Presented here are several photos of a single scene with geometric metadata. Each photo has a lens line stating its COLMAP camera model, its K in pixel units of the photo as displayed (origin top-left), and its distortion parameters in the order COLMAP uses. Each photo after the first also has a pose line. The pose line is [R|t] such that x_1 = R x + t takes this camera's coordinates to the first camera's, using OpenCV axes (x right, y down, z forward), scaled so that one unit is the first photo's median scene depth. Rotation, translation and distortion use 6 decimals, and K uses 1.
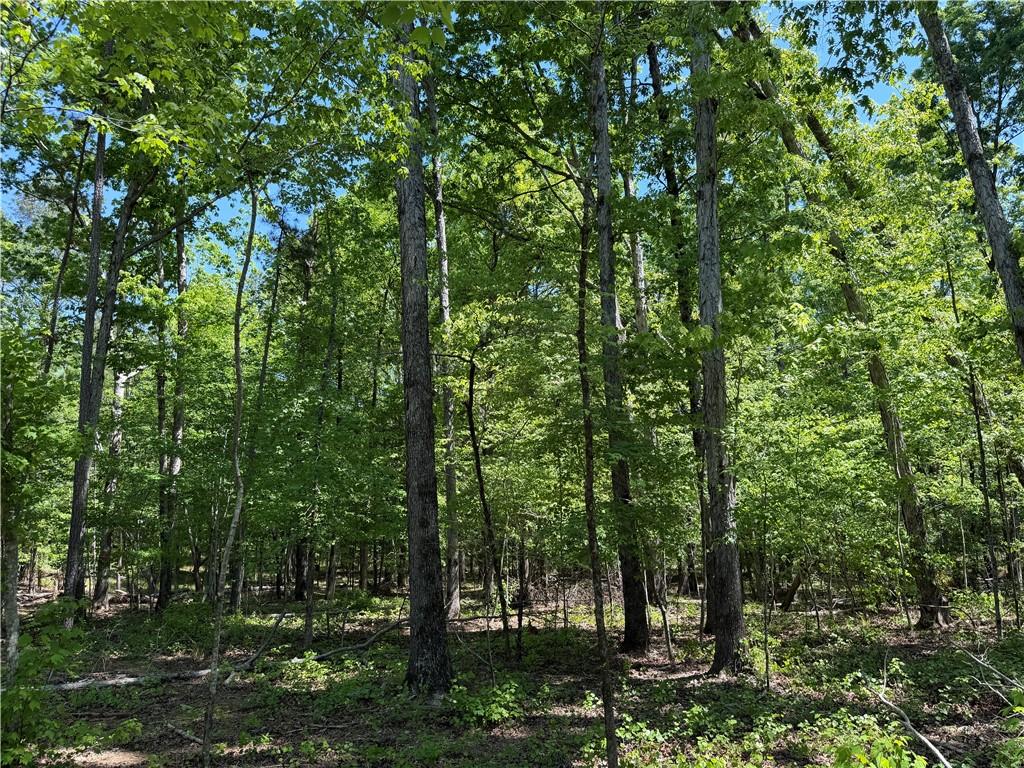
lens RADIAL K [[721.2, 0, 505.9], [0, 721.2, 388.5], [0, 0, 1]] dist [0.077515, -0.099669]
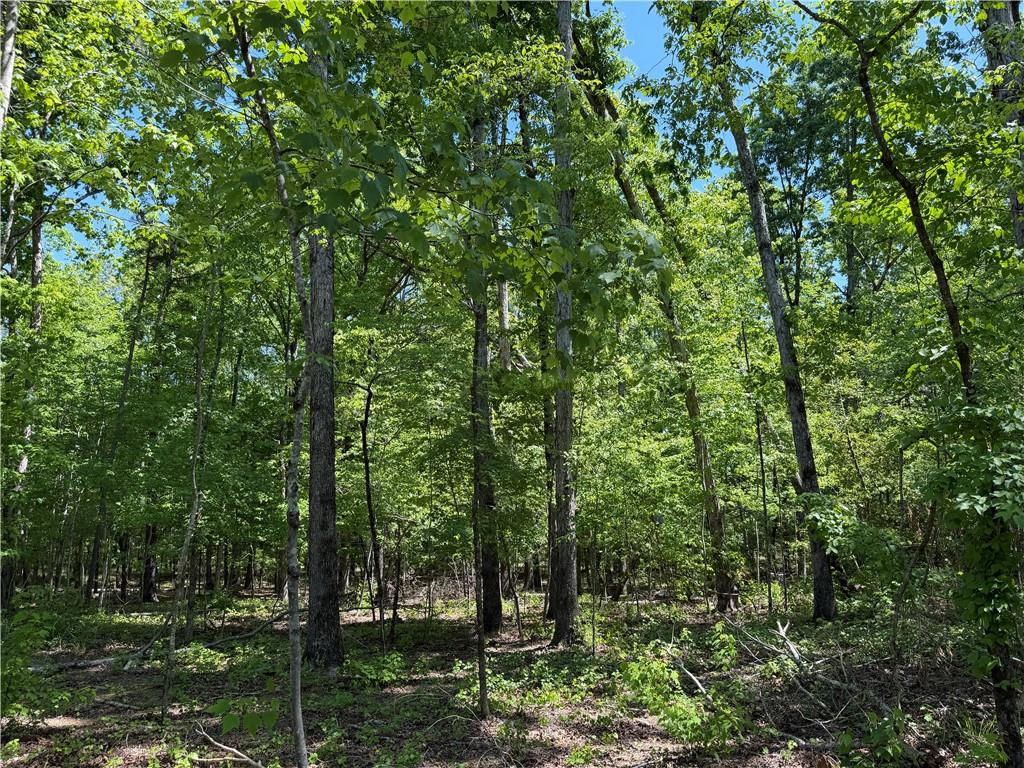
lens RADIAL K [[721.2, 0, 505.9], [0, 721.2, 388.5], [0, 0, 1]] dist [0.077515, -0.099669]
pose [[0.979268, 0.042647, 0.198029, -0.041817], [-0.042391, 0.999086, -0.005535, -0.027973], [-0.198084, -0.002975, 0.980180, -0.140768]]
